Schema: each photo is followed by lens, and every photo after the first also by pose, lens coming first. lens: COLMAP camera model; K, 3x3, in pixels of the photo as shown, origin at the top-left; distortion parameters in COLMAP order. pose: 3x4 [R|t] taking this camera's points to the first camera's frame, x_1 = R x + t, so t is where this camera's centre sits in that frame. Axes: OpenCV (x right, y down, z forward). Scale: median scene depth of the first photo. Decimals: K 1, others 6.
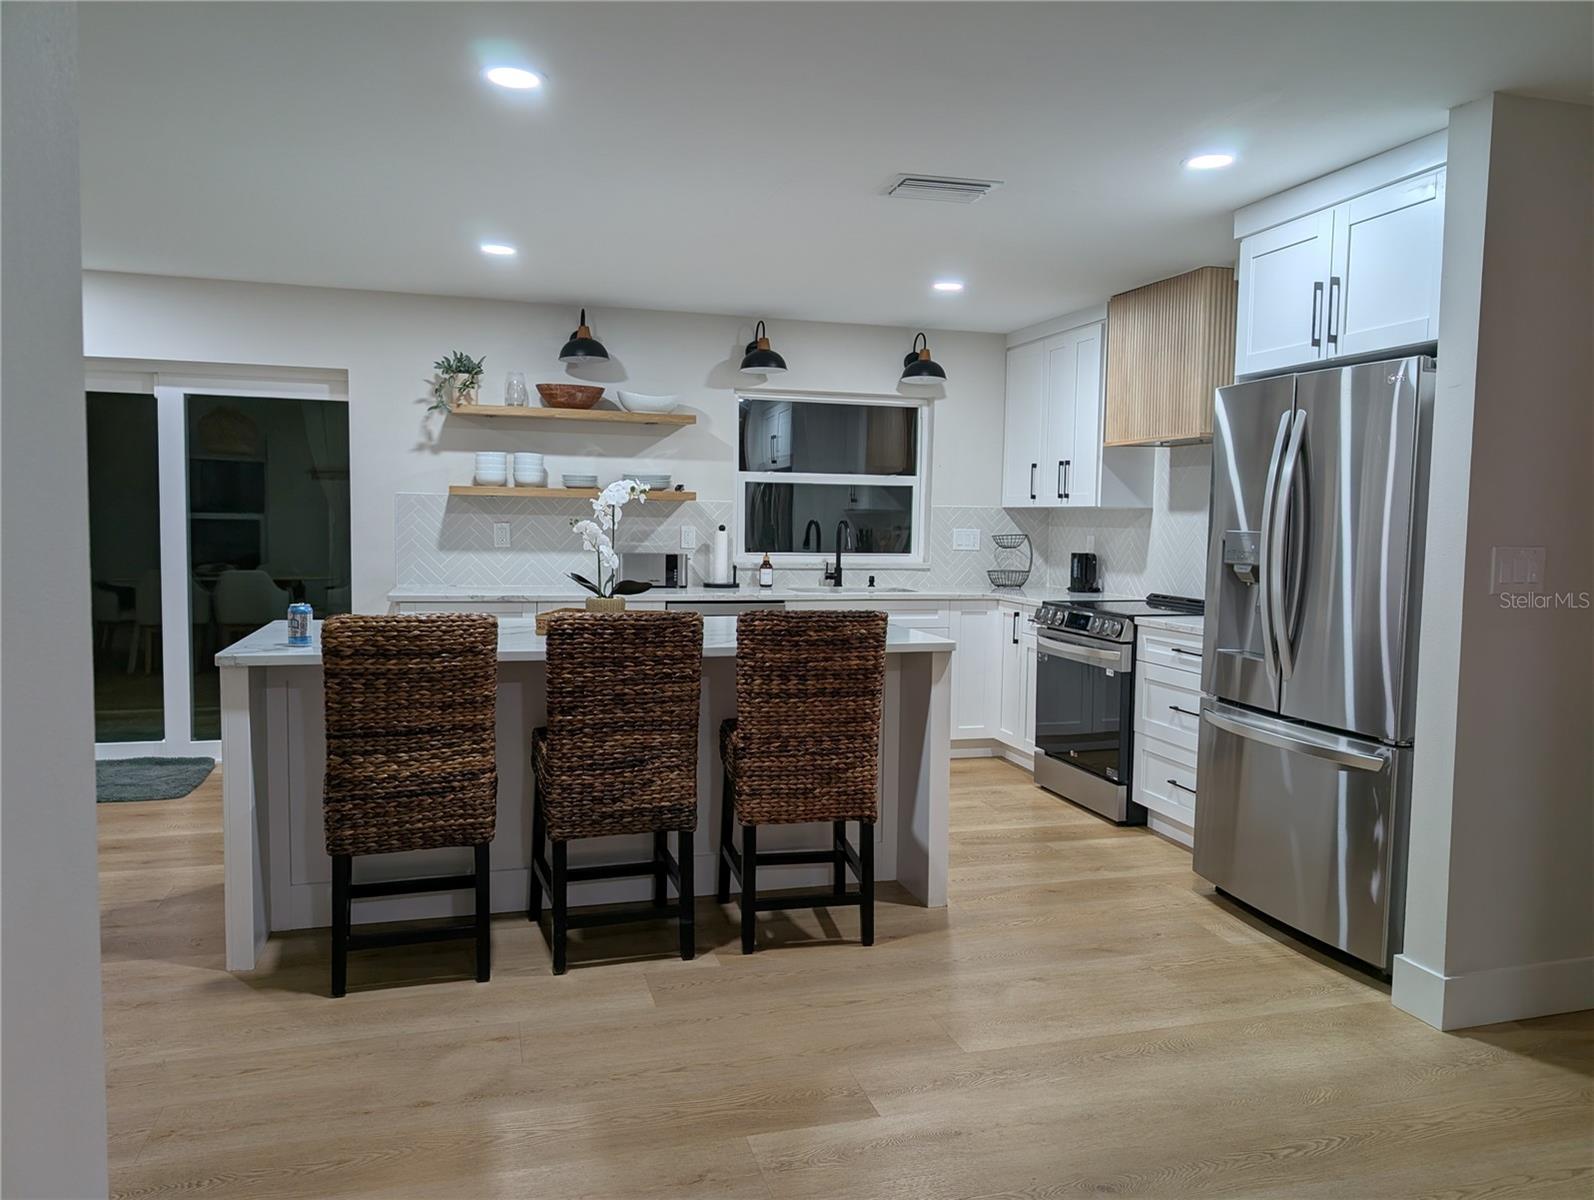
lens RADIAL K [[1131.7, 0, 830.0], [0, 1131.7, 600.6], [0, 0, 1]] dist [0.093558, -0.140280]
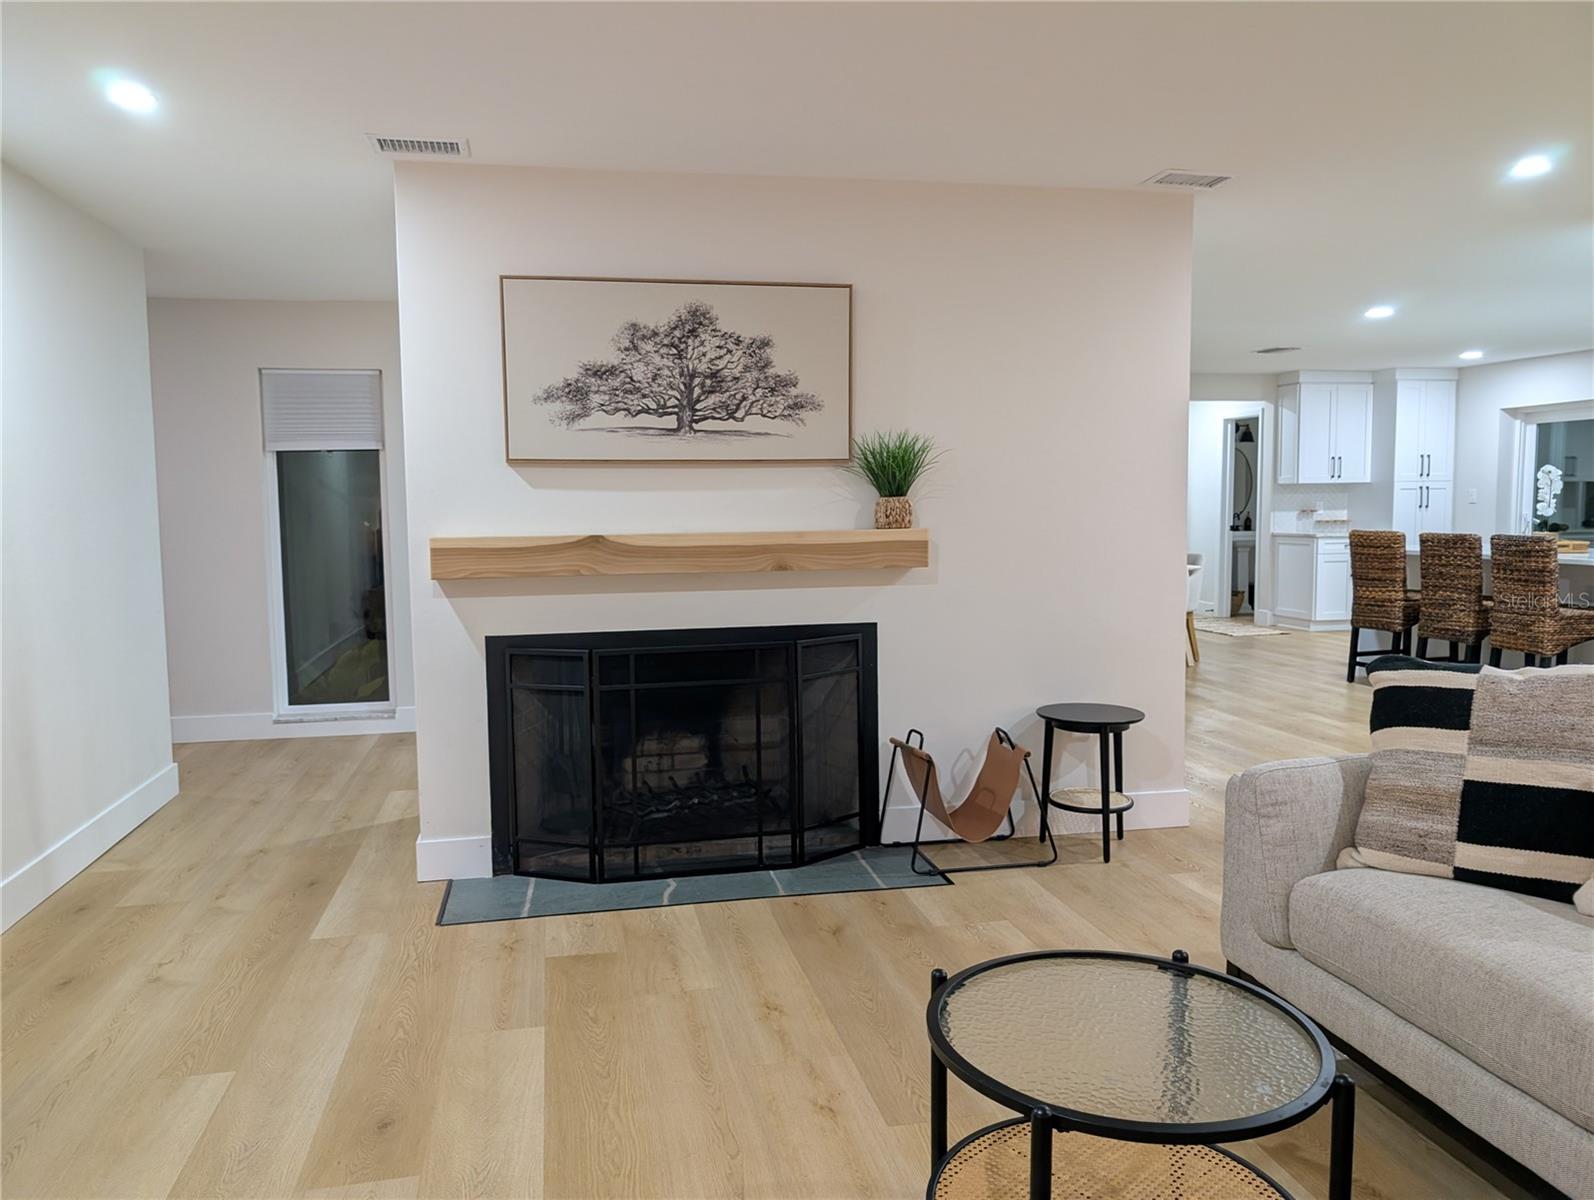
lens RADIAL K [[1139.7, 0, 797.0], [0, 1139.7, 600.0], [0, 0, 1]] dist [0.028771, -0.066624]
pose [[-0.087713, 0.069346, -0.993729, 1.187544], [-0.059836, 0.995406, 0.074745, 0.028215], [0.994347, 0.066017, -0.083161, -0.002705]]
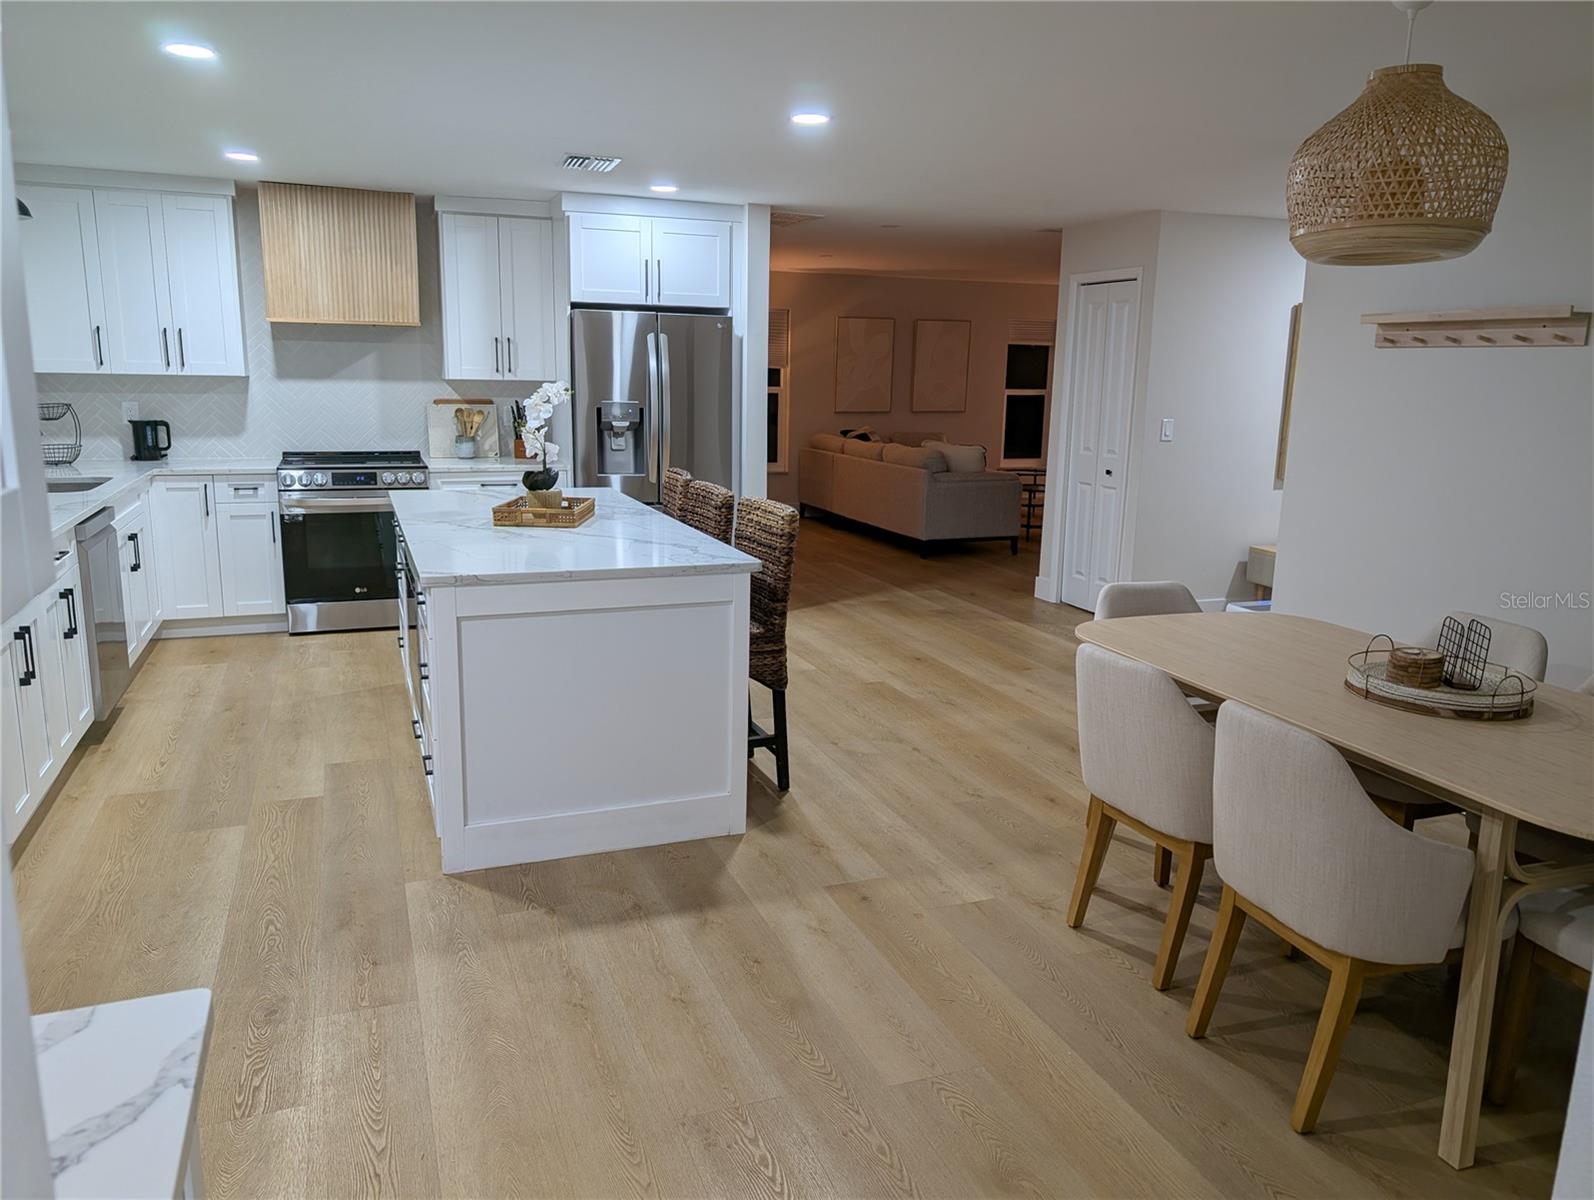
lens RADIAL K [[1139.7, 0, 797.0], [0, 1139.7, 600.0], [0, 0, 1]] dist [0.028771, -0.066624]
pose [[-0.069933, -0.220097, 0.972968, -0.937157], [0.051361, 0.973268, 0.223857, -0.095107], [-0.996229, 0.065628, -0.056759, 0.581168]]
